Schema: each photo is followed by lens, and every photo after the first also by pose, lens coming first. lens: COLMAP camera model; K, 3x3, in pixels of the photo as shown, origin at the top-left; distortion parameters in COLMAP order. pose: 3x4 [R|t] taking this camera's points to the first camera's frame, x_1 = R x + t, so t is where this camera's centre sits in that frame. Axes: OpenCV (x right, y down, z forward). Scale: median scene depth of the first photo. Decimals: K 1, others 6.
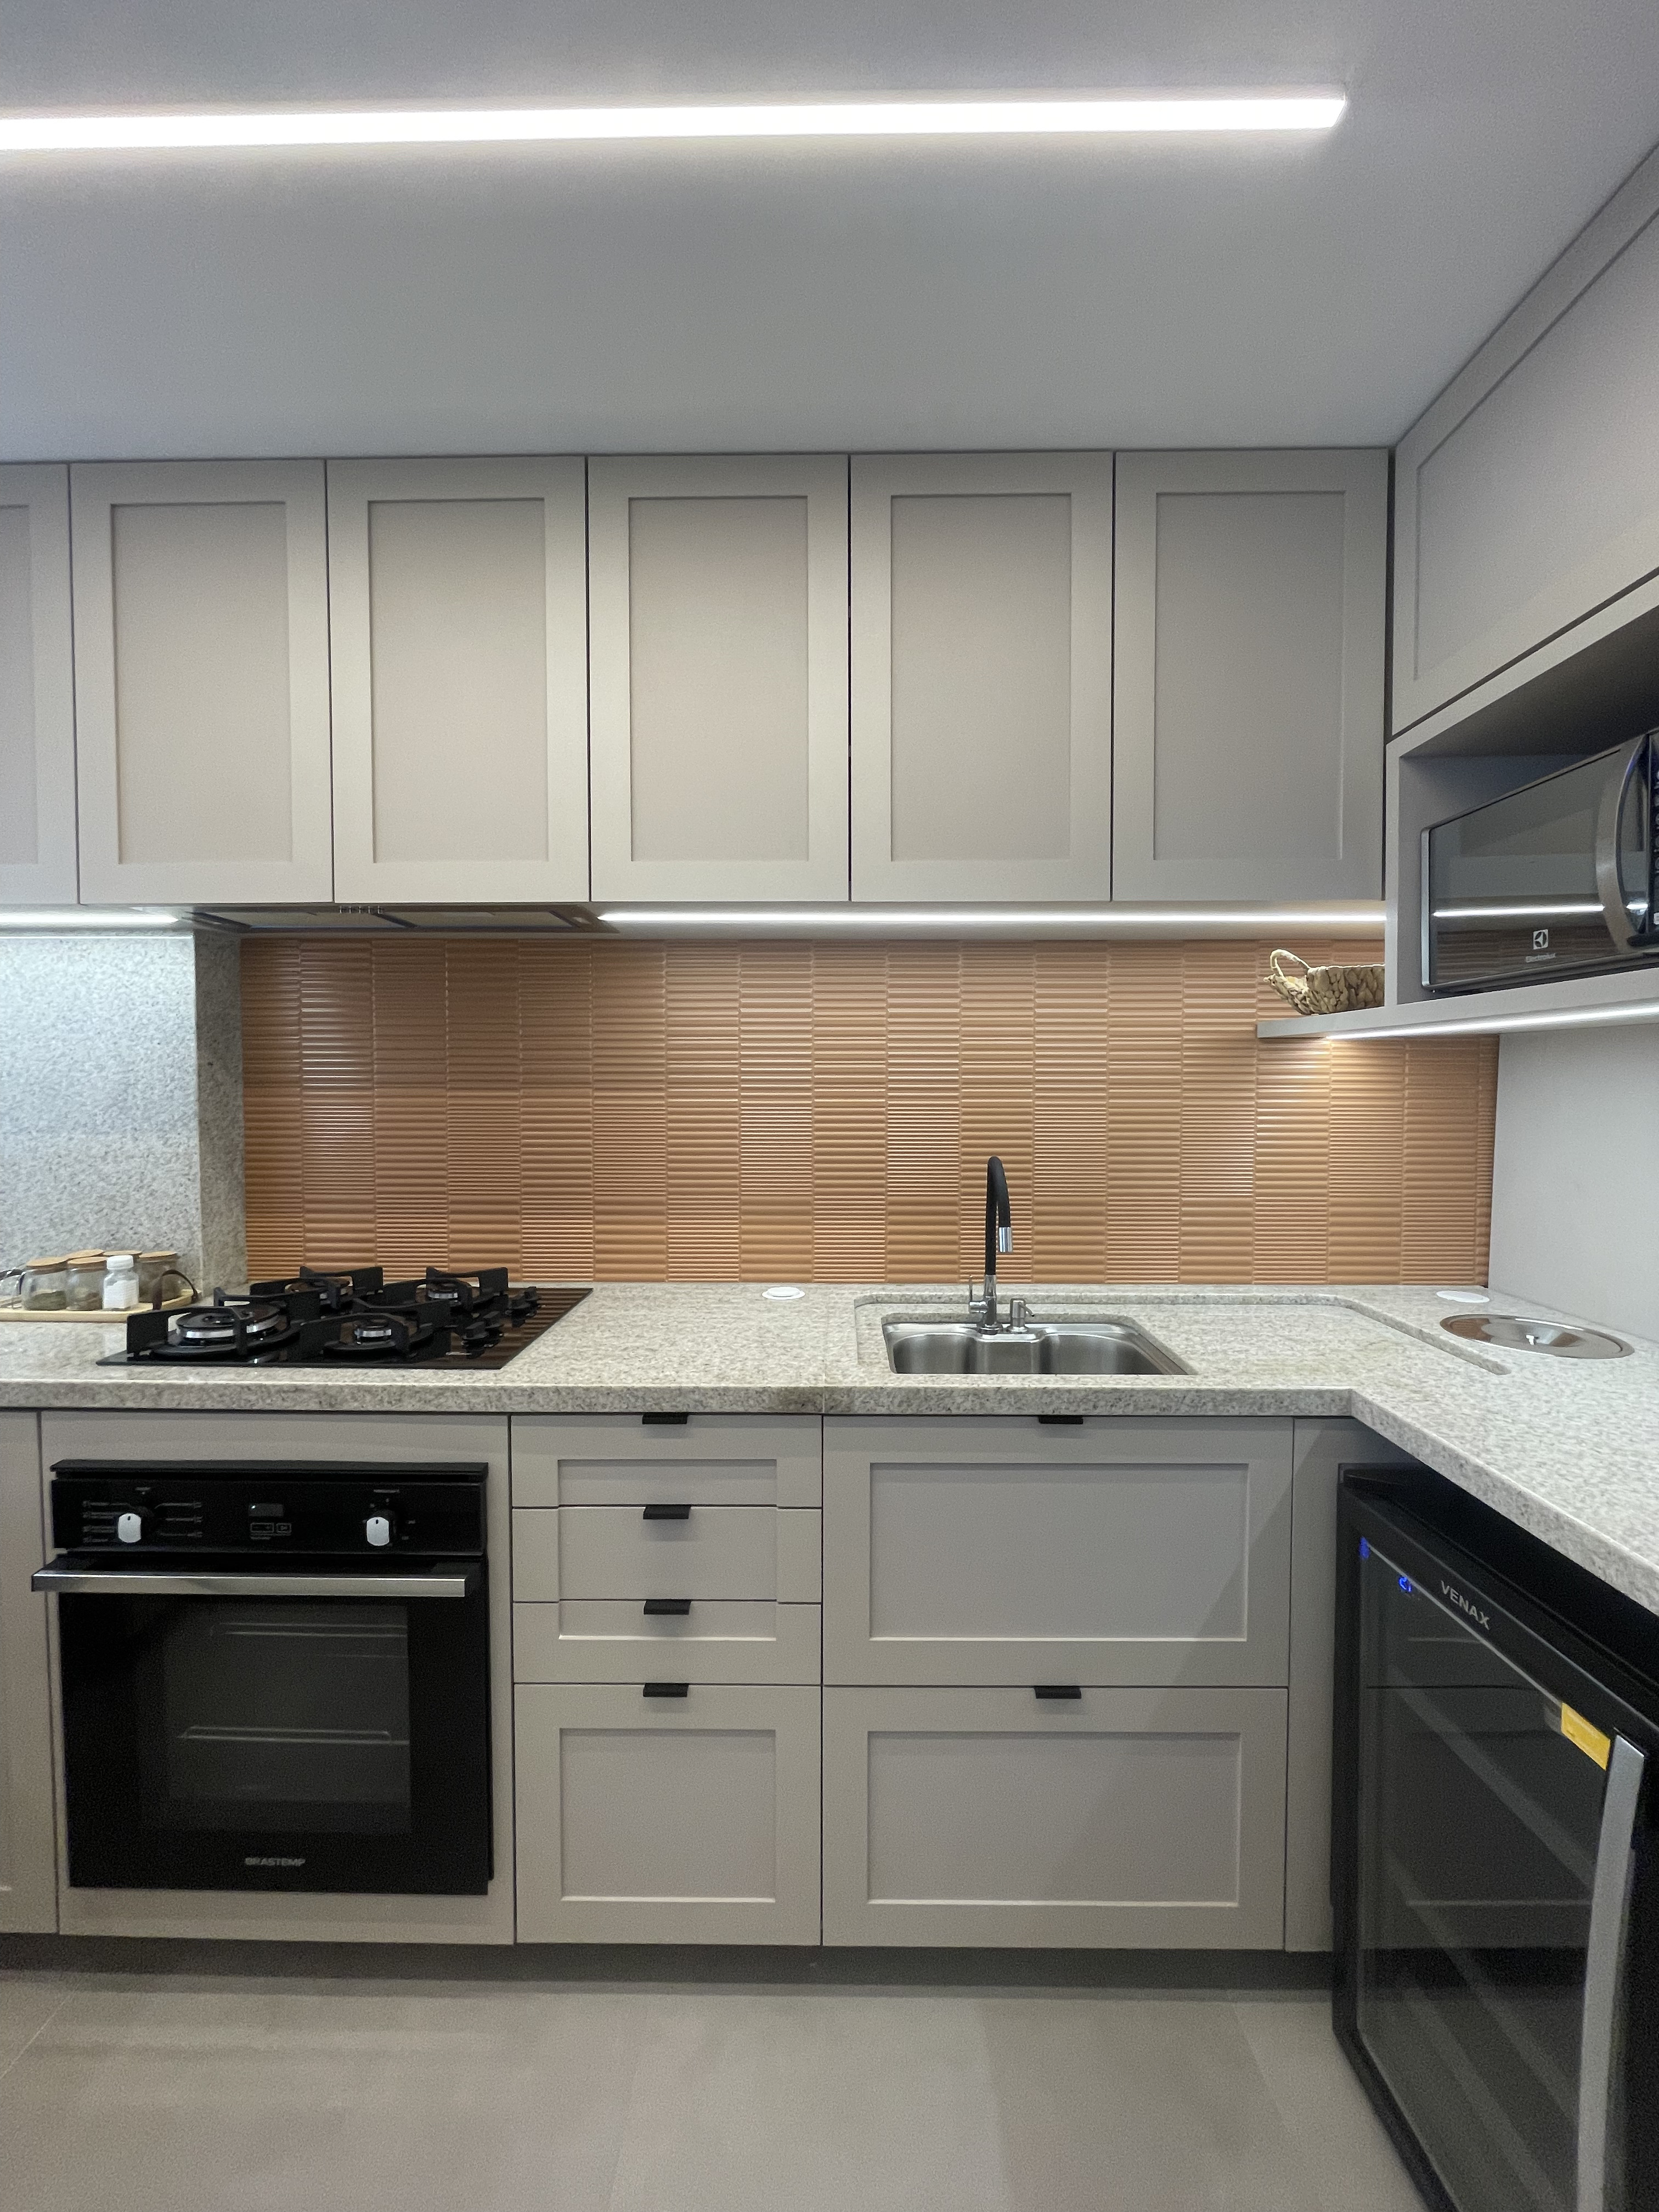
lens RADIAL K [[894.9, 0, 831.0], [0, 894.9, 1111.9], [0, 0, 1]] dist [-0.000955, -0.000310]
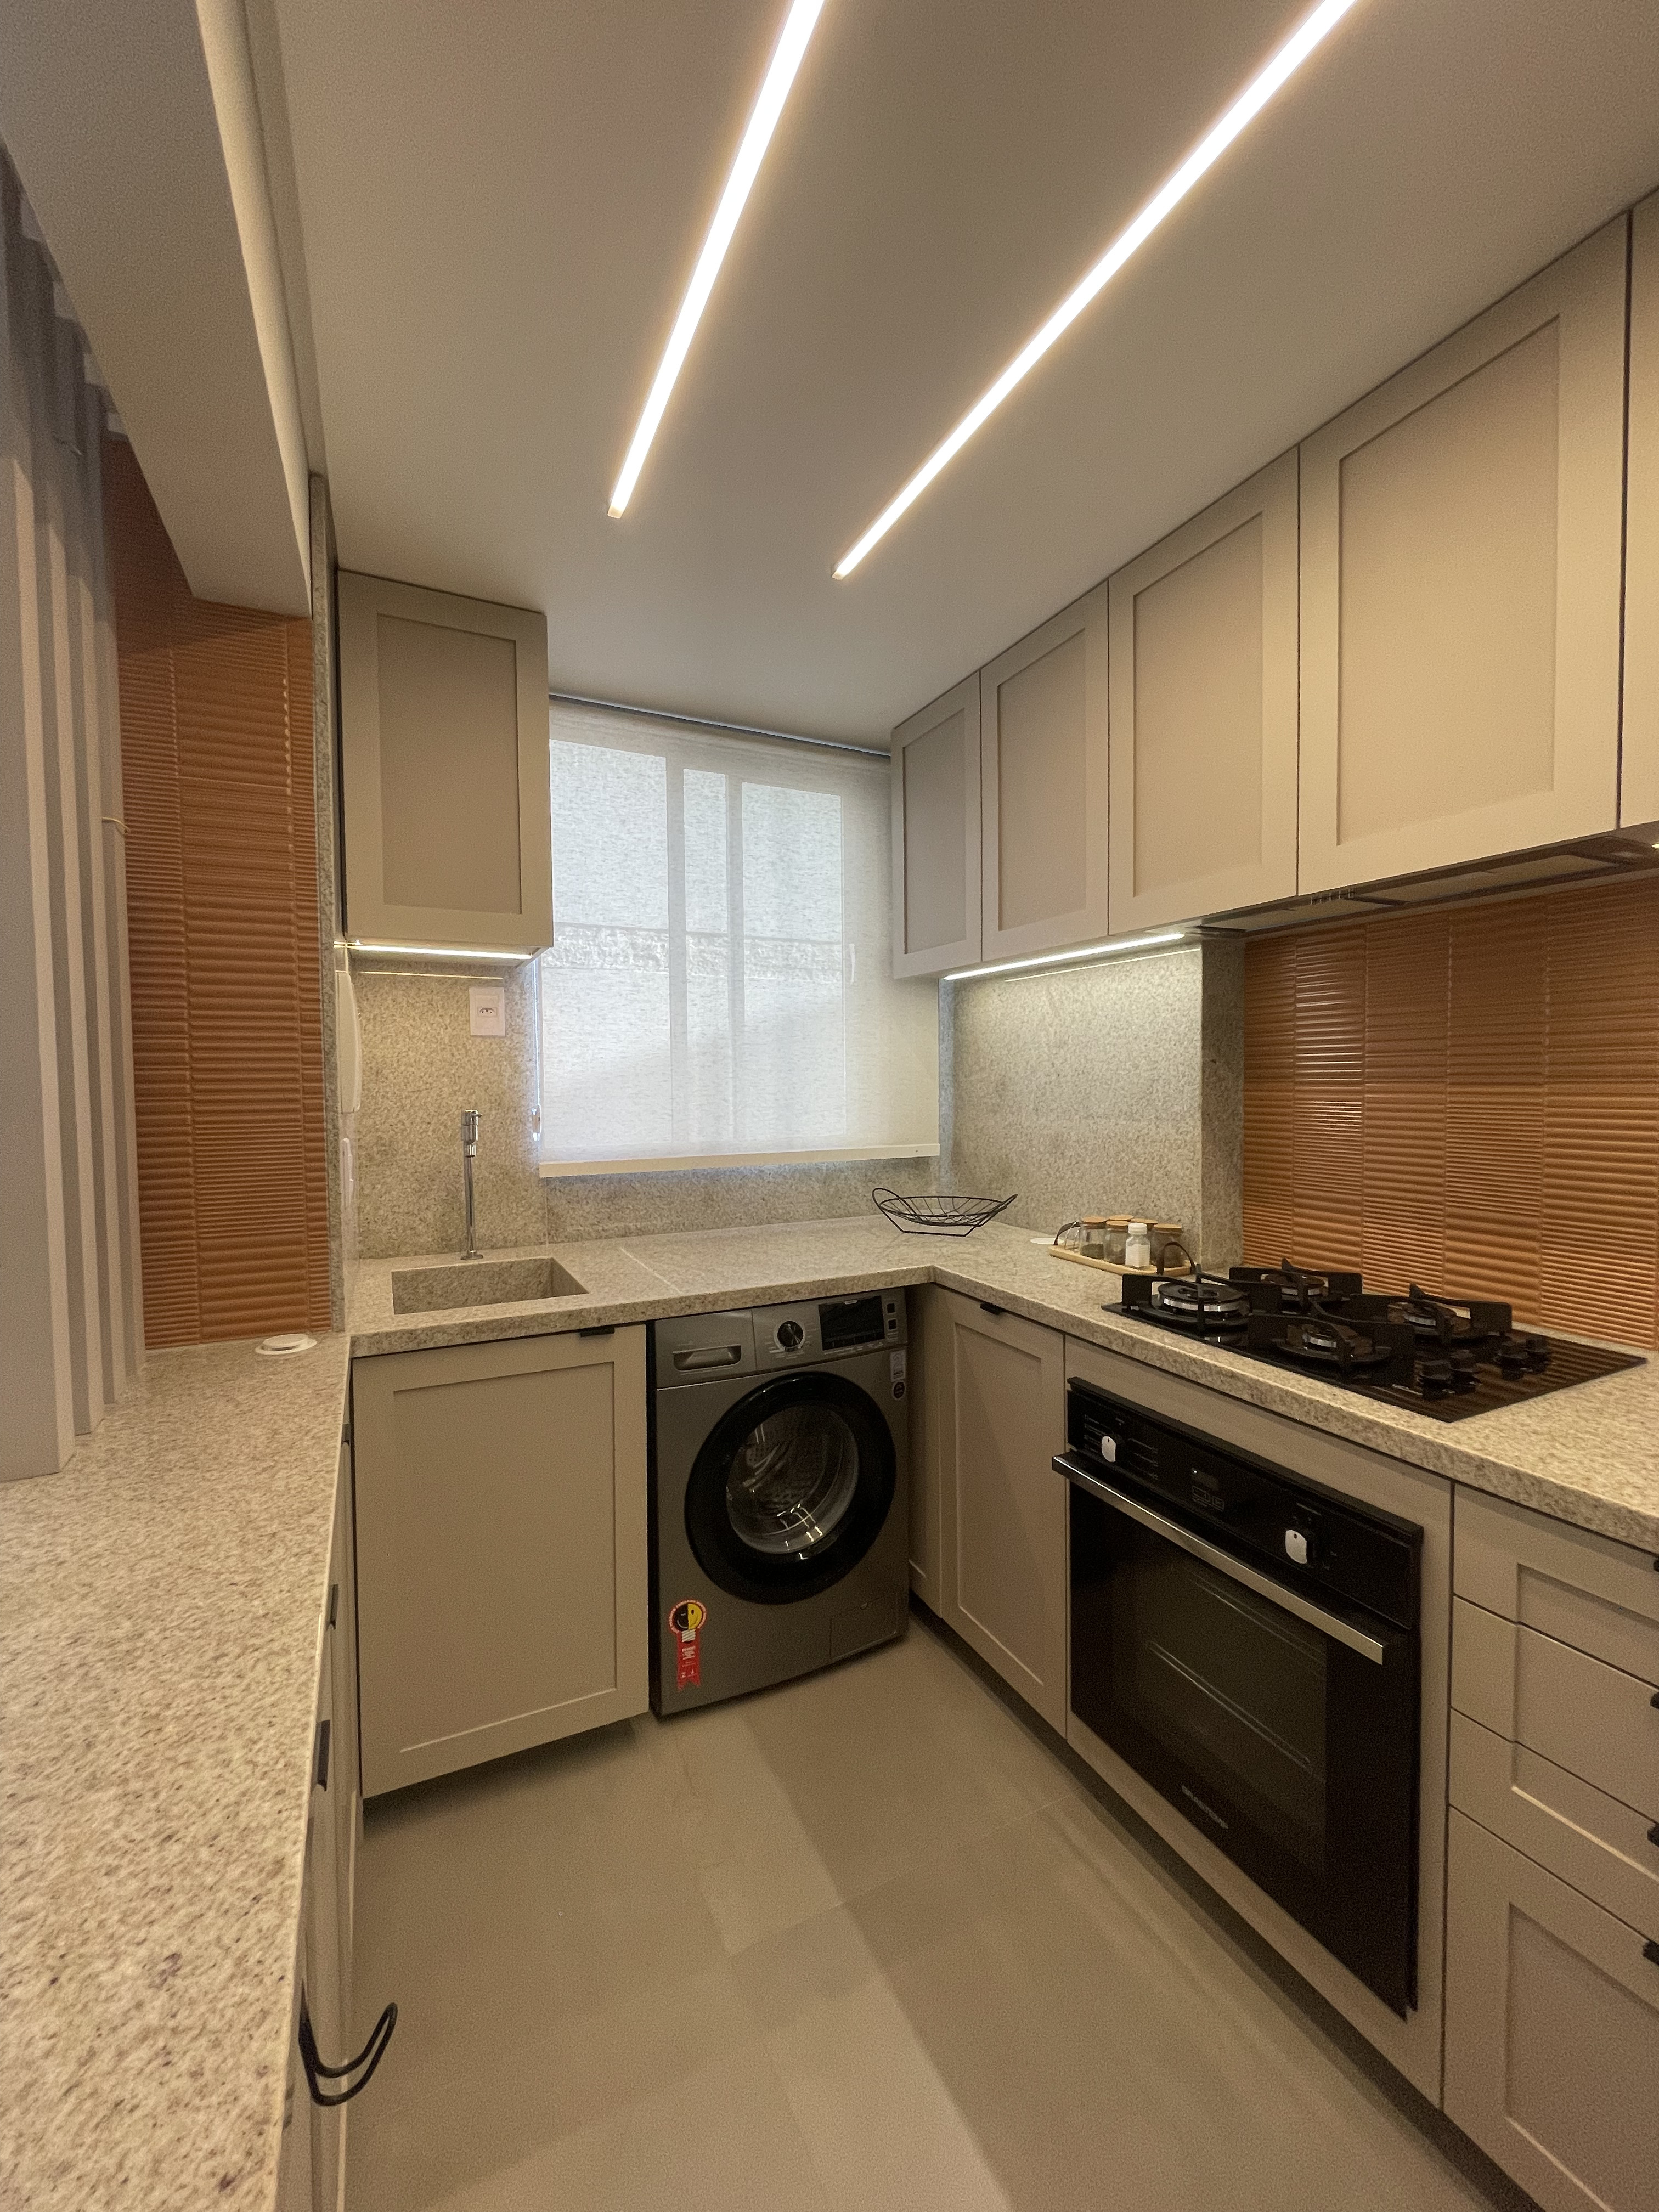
lens RADIAL K [[894.9, 0, 831.0], [0, 894.9, 1111.9], [0, 0, 1]] dist [-0.000955, -0.000310]
pose [[0.449352, 0.028913, -0.892887, 0.102287], [-0.017930, 0.999567, 0.023344, -0.010761], [0.893175, 0.005520, 0.449676, 0.105400]]
